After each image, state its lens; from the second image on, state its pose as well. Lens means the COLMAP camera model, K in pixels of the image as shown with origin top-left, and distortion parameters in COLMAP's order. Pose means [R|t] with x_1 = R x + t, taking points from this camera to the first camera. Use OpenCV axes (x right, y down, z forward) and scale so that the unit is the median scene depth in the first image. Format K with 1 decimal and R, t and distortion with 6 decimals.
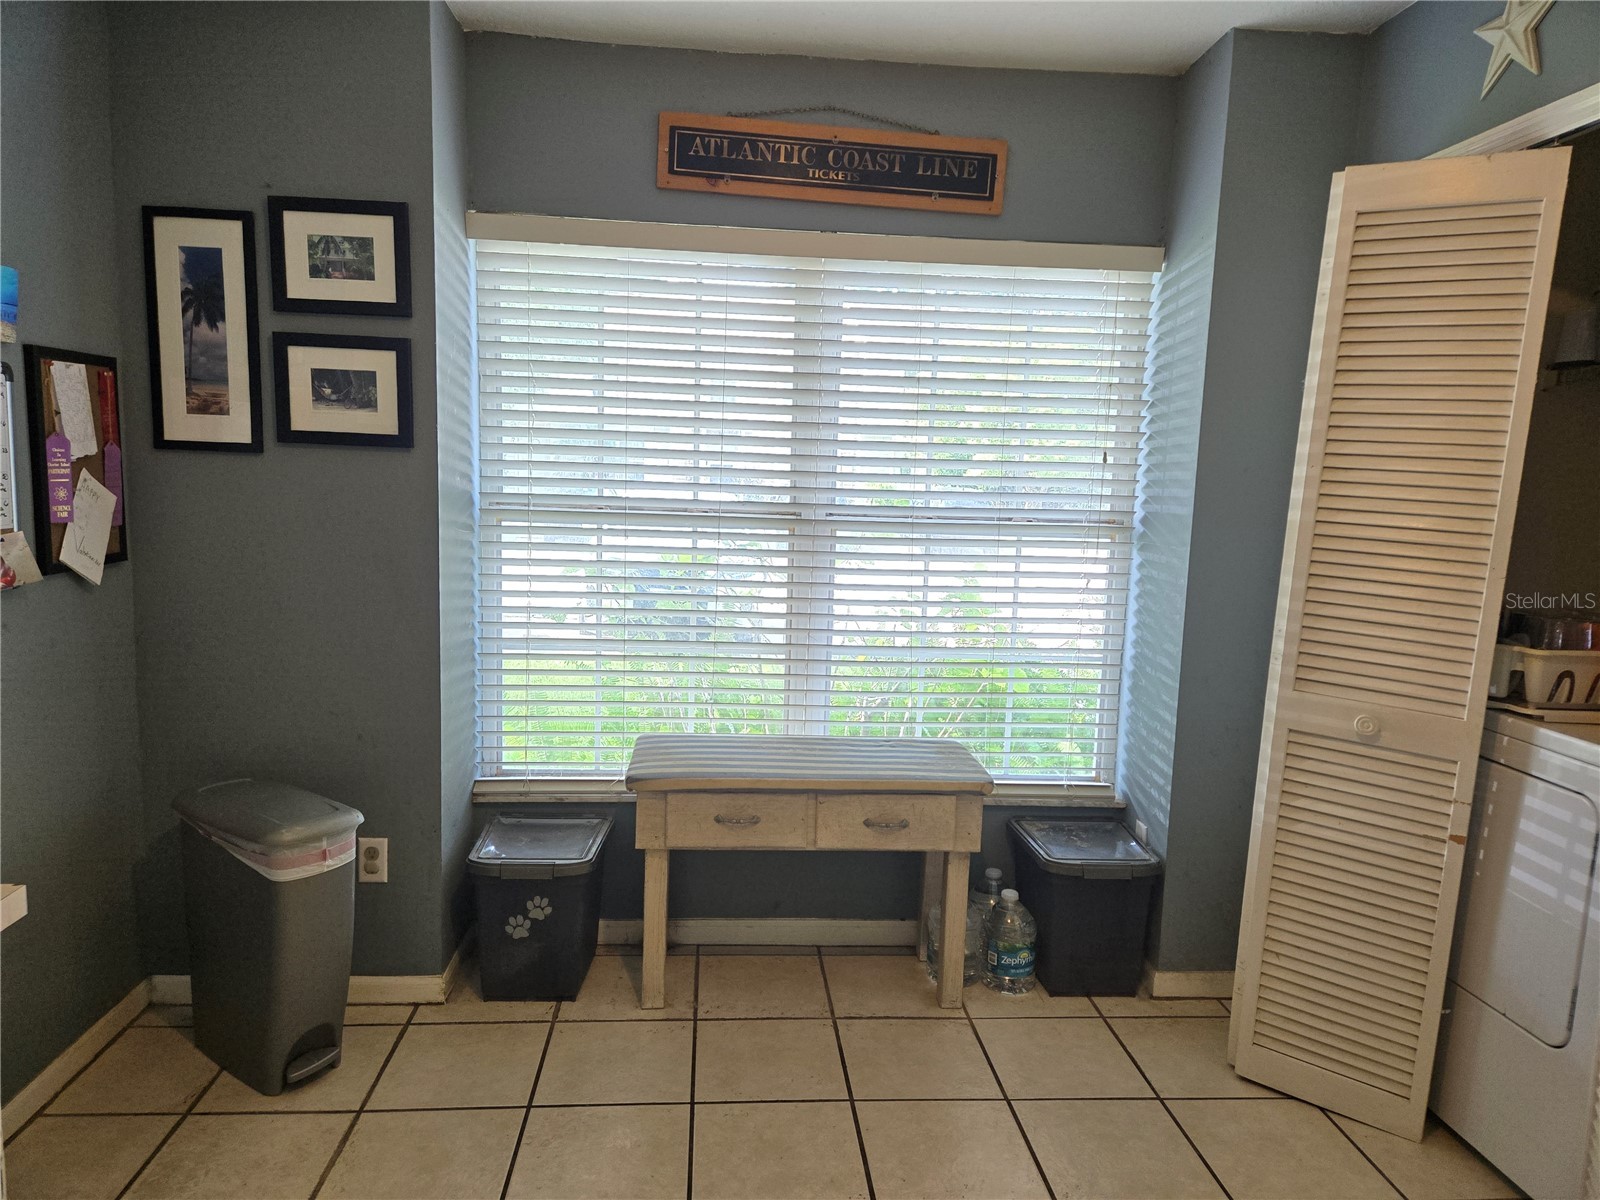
lens RADIAL K [[1081.2, 0, 794.6], [0, 1081.2, 598.1], [0, 0, 1]] dist [0.061619, -0.043656]
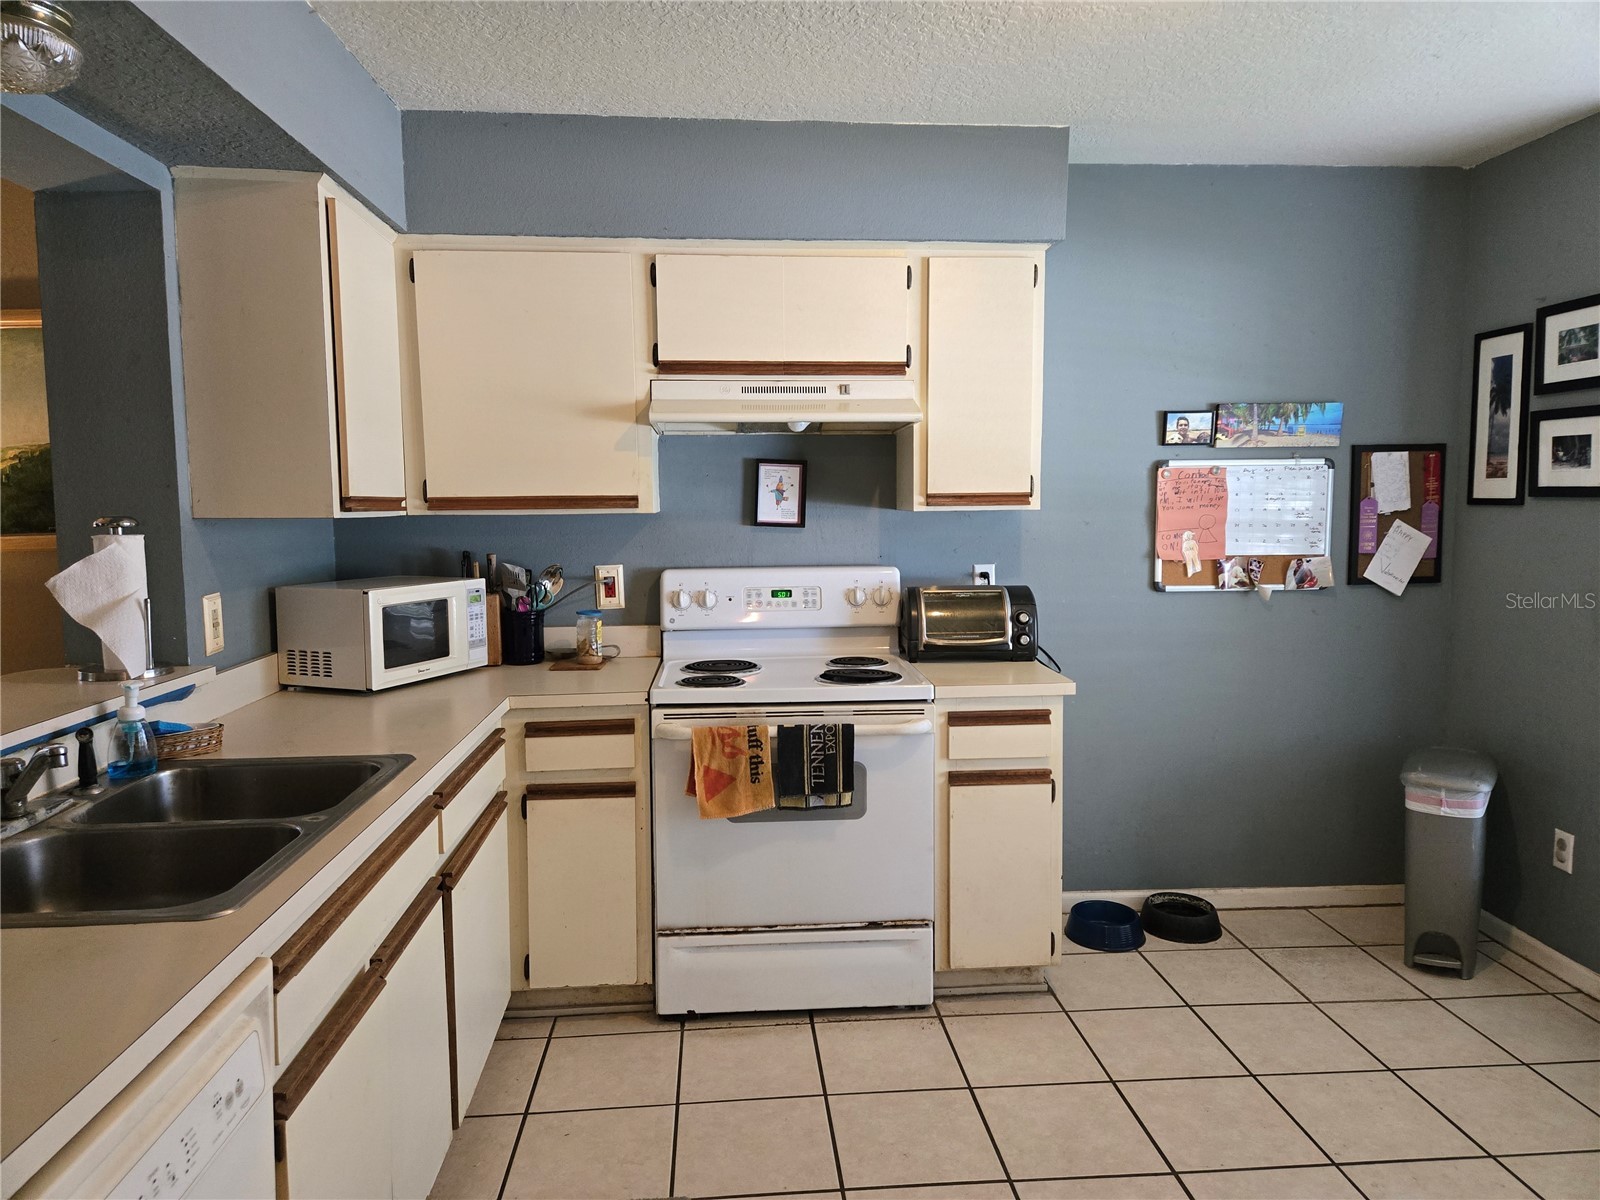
lens RADIAL K [[1081.2, 0, 799.2], [0, 1081.2, 596.8], [0, 0, 1]] dist [0.061619, -0.043656]
pose [[0.000737, 0.060334, -0.998178, 0.832016], [-0.116382, 0.991400, 0.059839, -0.004680], [0.993204, 0.116126, 0.007752, 0.161592]]
